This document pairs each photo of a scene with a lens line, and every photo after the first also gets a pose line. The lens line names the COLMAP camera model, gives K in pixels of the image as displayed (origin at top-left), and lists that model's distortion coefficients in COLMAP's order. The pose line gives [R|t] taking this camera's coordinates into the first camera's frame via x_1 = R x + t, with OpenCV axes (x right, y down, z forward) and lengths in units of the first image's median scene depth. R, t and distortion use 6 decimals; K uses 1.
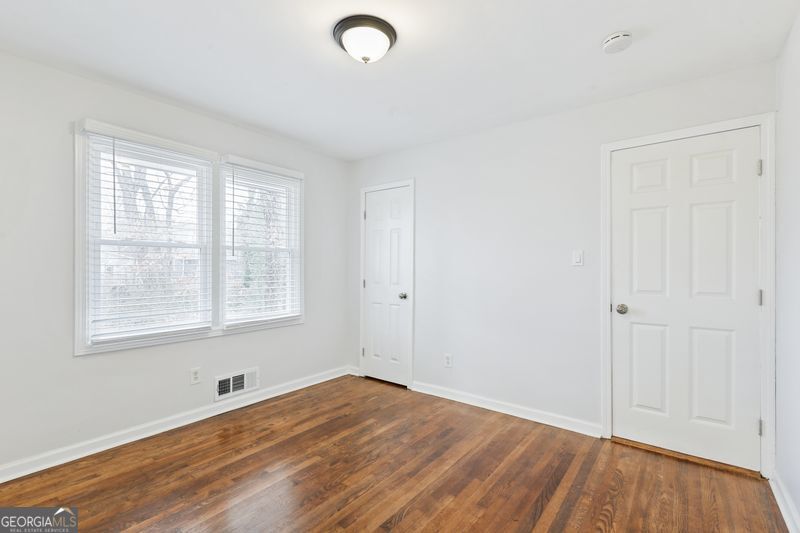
lens RADIAL K [[365.5, 0, 398.8], [0, 365.5, 268.8], [0, 0, 1]] dist [0.001462, -0.000331]
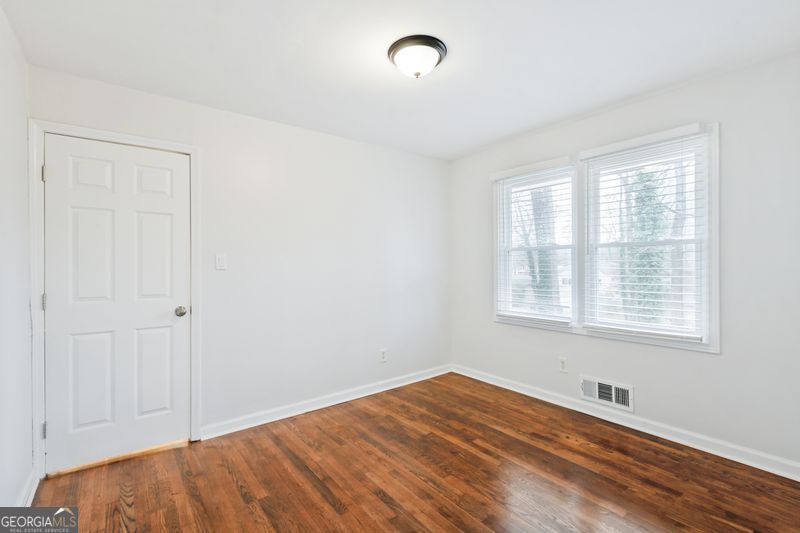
lens RADIAL K [[365.5, 0, 399.0], [0, 365.5, 265.1], [0, 0, 1]] dist [0.001462, -0.000331]
pose [[-0.253412, 0.000773, -0.967358, 0.637322], [0.003692, 0.999993, -0.000168, -0.009102], [0.967352, -0.003614, -0.253413, 0.806715]]
